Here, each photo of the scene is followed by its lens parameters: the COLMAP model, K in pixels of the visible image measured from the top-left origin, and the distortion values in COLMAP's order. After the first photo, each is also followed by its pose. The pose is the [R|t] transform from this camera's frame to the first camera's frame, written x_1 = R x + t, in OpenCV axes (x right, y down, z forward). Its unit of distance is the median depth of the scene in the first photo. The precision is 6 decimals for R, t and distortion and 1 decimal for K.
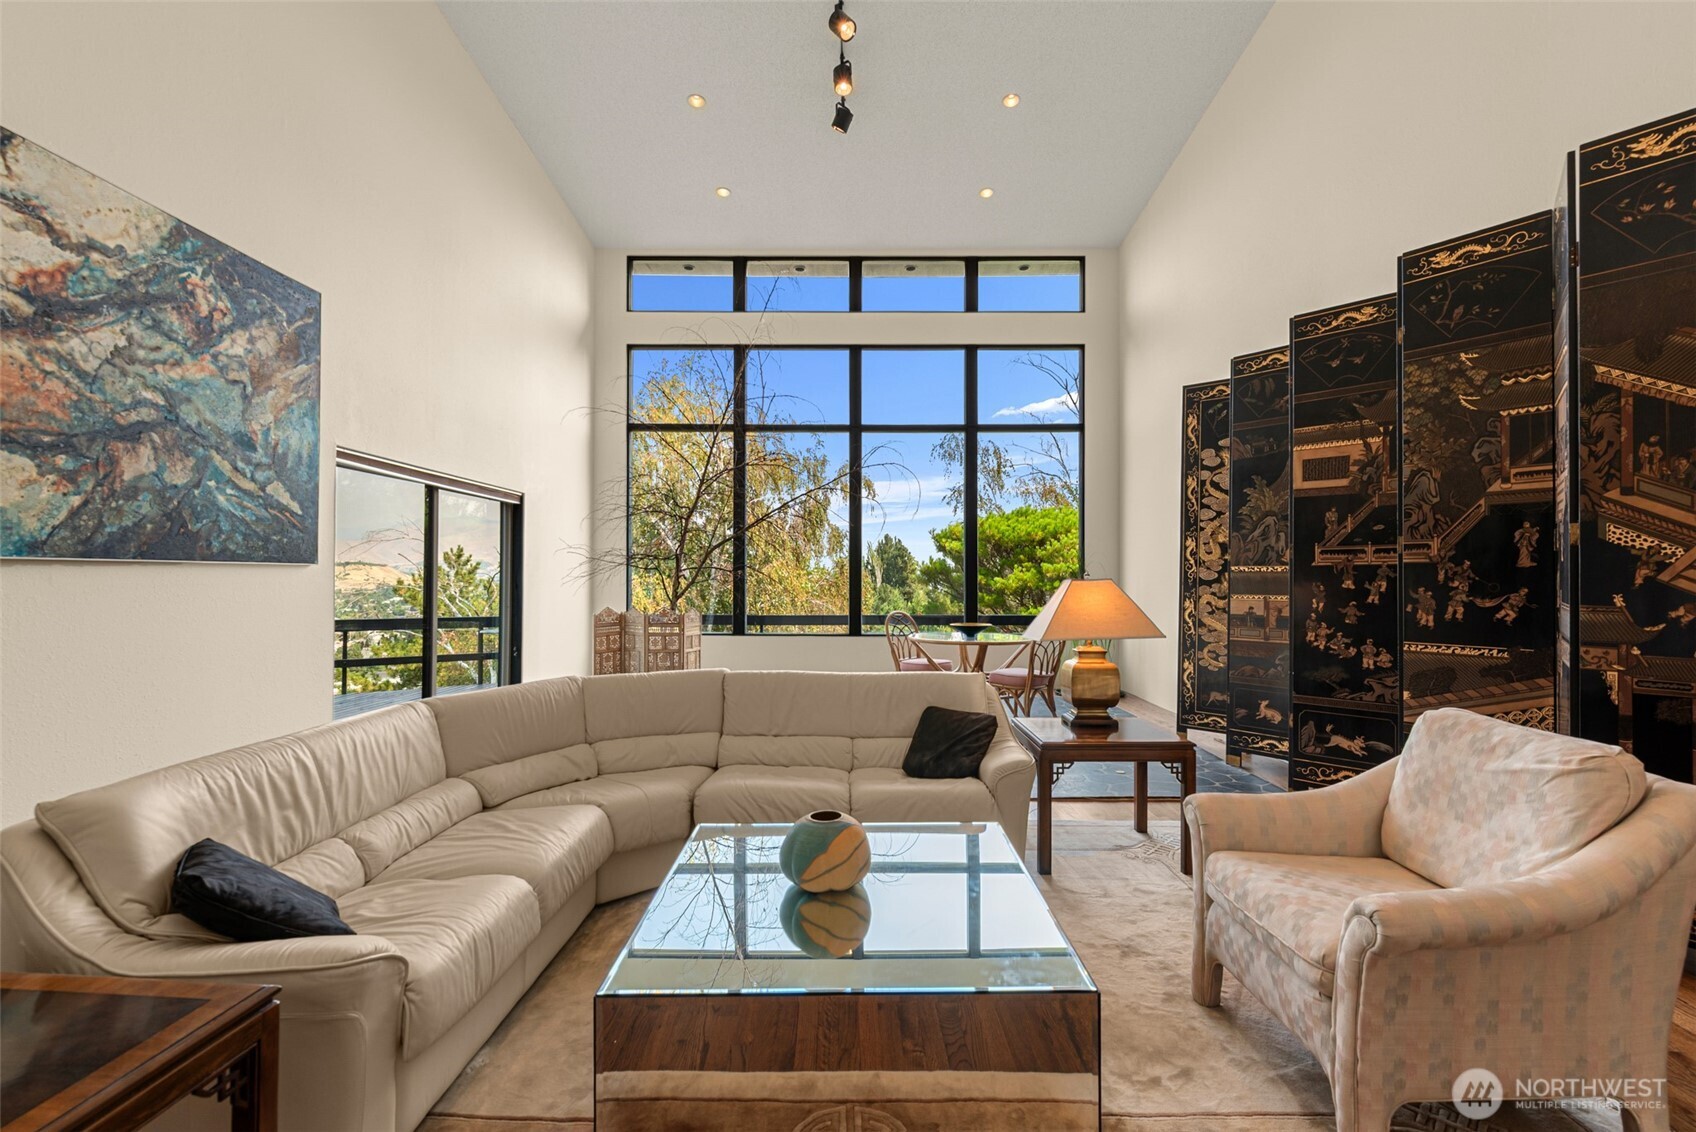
lens RADIAL K [[742.4, 0, 858.6], [0, 742.4, 572.3], [0, 0, 1]] dist [0.002341, -0.000564]
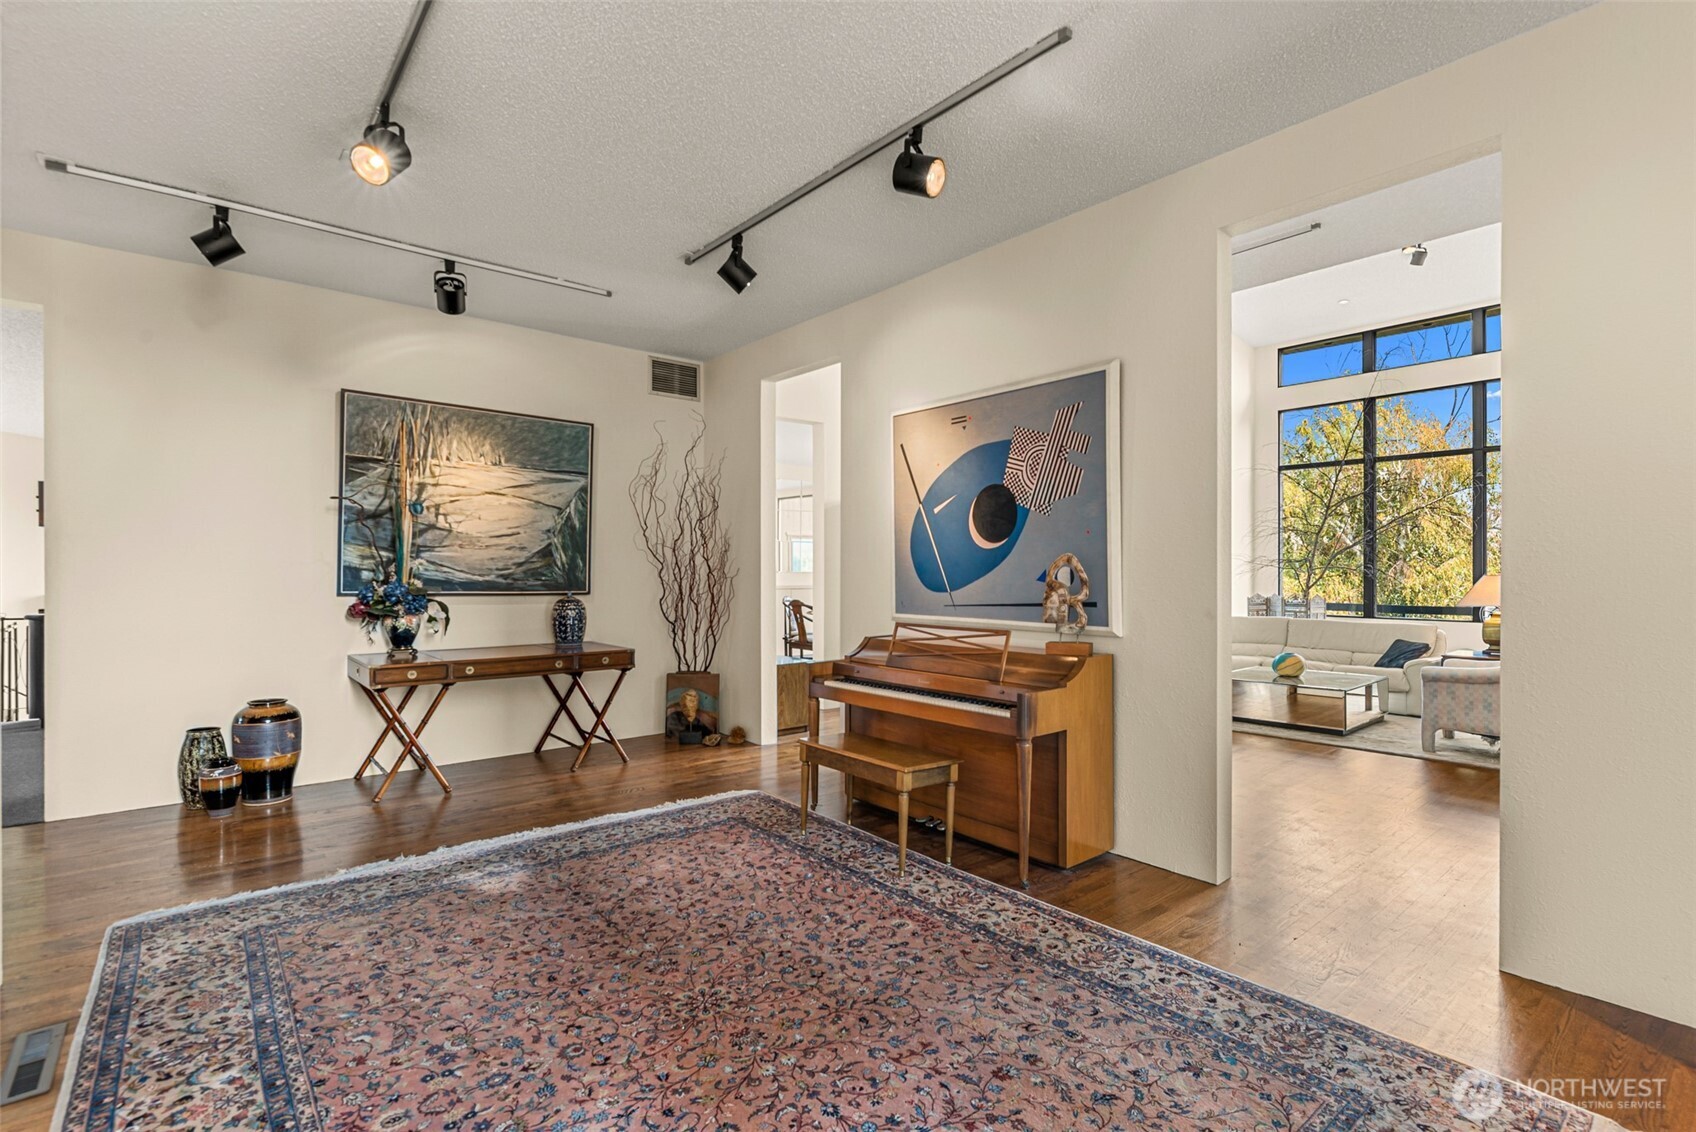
lens RADIAL K [[807.2, 0, 841.0], [0, 807.2, 567.1], [0, 0, 1]] dist [0.002156, -0.000253]
pose [[0.644758, -0.004221, -0.764375, 0.716037], [0.002933, 0.999991, -0.003049, -0.008520], [0.764381, -0.000276, 0.644765, -1.386126]]
